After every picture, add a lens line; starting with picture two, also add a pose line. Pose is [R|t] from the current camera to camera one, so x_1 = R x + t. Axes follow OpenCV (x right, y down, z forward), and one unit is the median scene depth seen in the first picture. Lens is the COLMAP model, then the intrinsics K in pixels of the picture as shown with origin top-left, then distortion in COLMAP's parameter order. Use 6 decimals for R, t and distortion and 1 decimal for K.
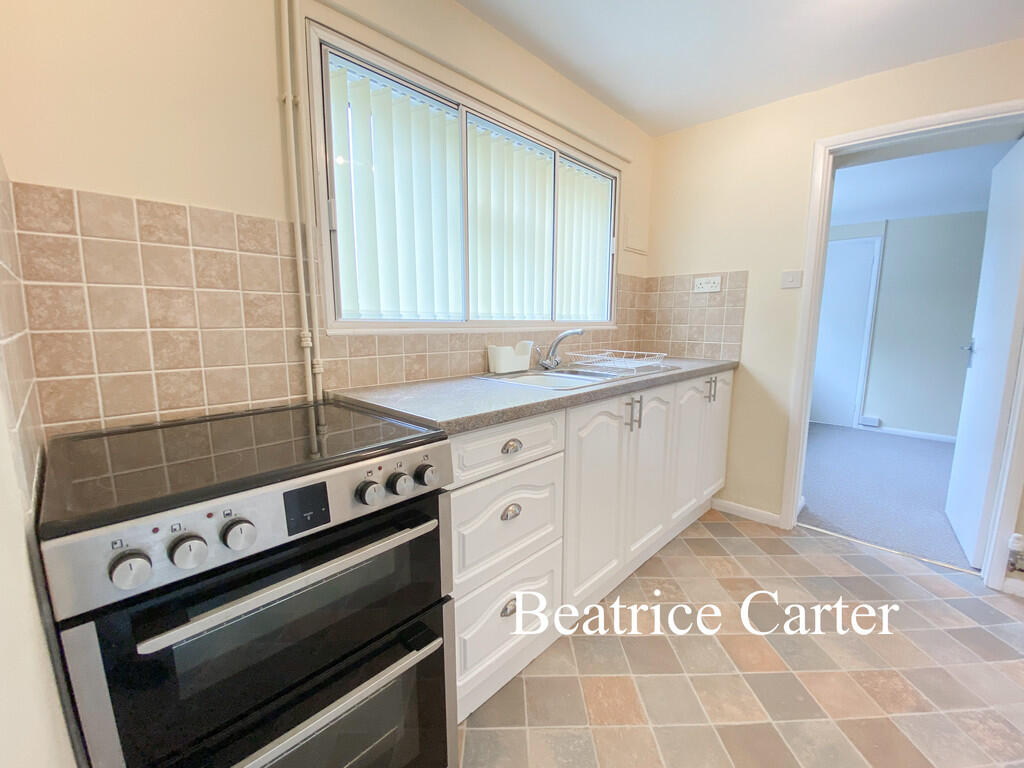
lens RADIAL K [[421.5, 0, 515.9], [0, 421.5, 385.1], [0, 0, 1]] dist [0.015462, -0.020127]
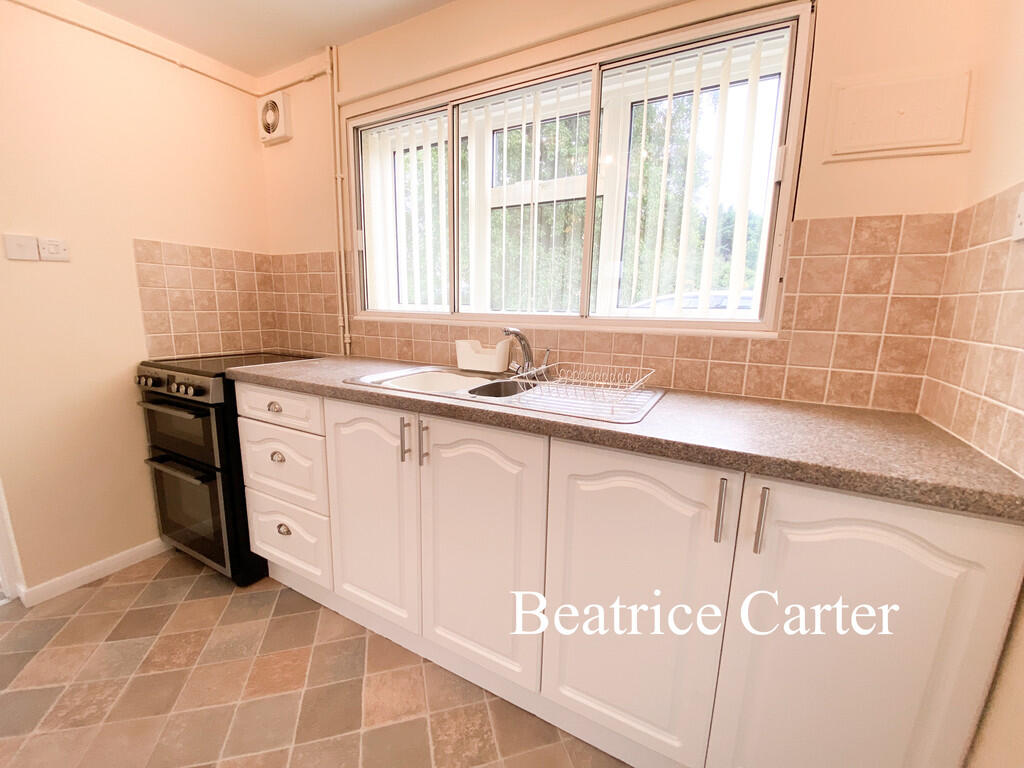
lens RADIAL K [[421.5, 0, 515.9], [0, 421.5, 385.1], [0, 0, 1]] dist [0.015462, -0.020127]
pose [[0.252738, 0.176455, -0.951308, 1.052270], [-0.165189, 0.976662, 0.137271, -0.167051], [0.953329, 0.122452, 0.275989, 0.997373]]
